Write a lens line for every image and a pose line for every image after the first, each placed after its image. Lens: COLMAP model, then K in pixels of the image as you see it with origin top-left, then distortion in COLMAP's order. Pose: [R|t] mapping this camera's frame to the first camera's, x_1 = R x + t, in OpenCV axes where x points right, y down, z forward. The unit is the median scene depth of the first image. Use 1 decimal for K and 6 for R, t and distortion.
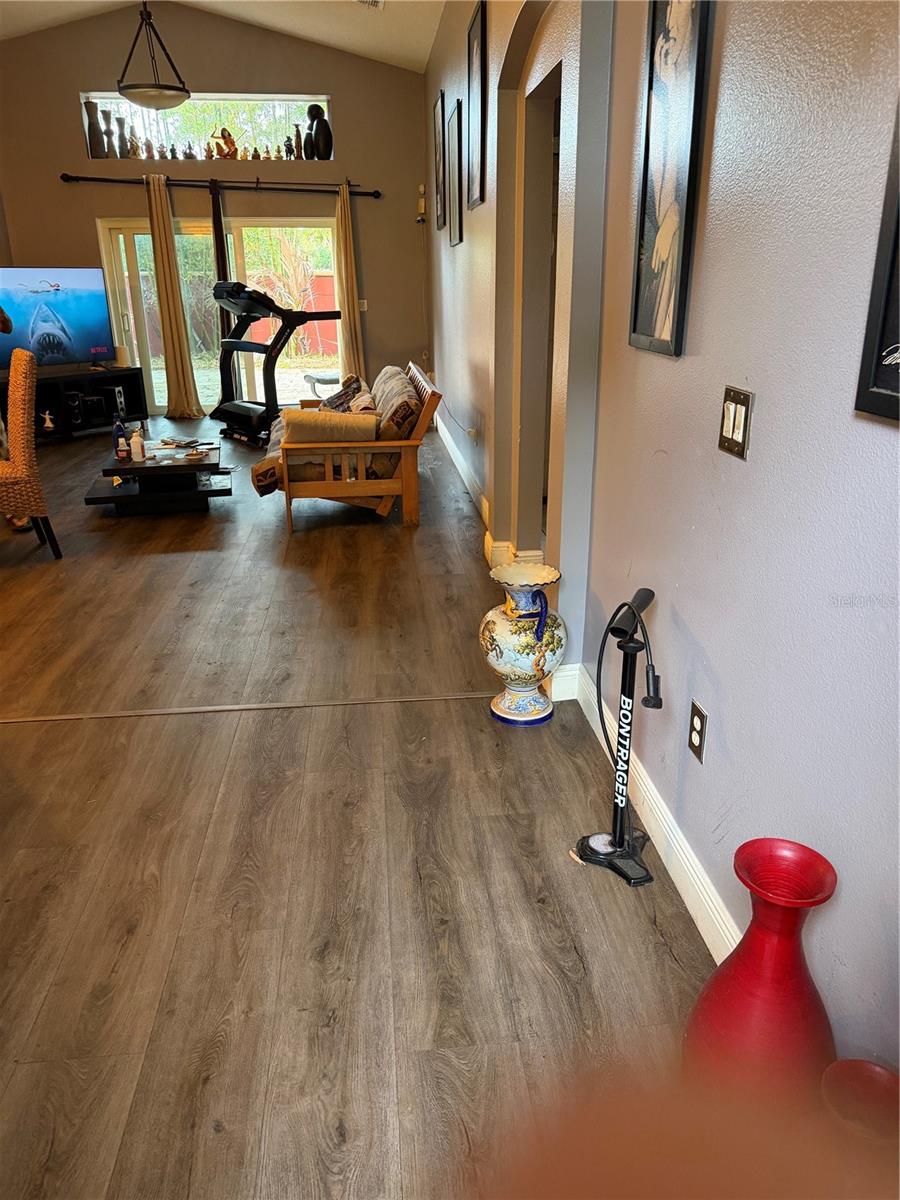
lens RADIAL K [[827.5, 0, 452.9], [0, 827.5, 606.5], [0, 0, 1]] dist [0.056909, -0.076129]
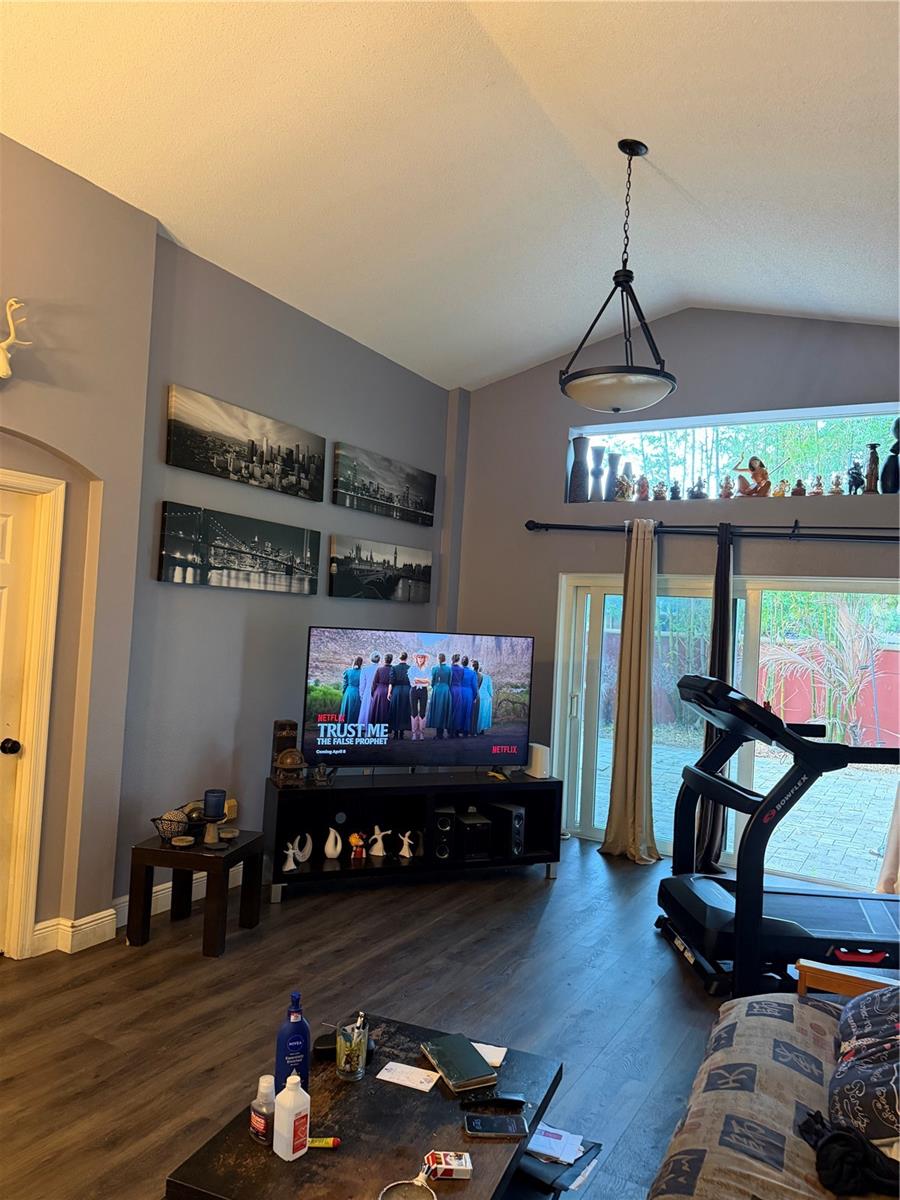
lens RADIAL K [[827.5, 0, 452.9], [0, 827.5, 606.5], [0, 0, 1]] dist [0.056909, -0.076129]
pose [[0.808475, 0.038935, -0.587241, -0.068016], [-0.266188, 0.914106, -0.305865, -0.186633], [0.524892, 0.403601, 0.749396, 0.409323]]
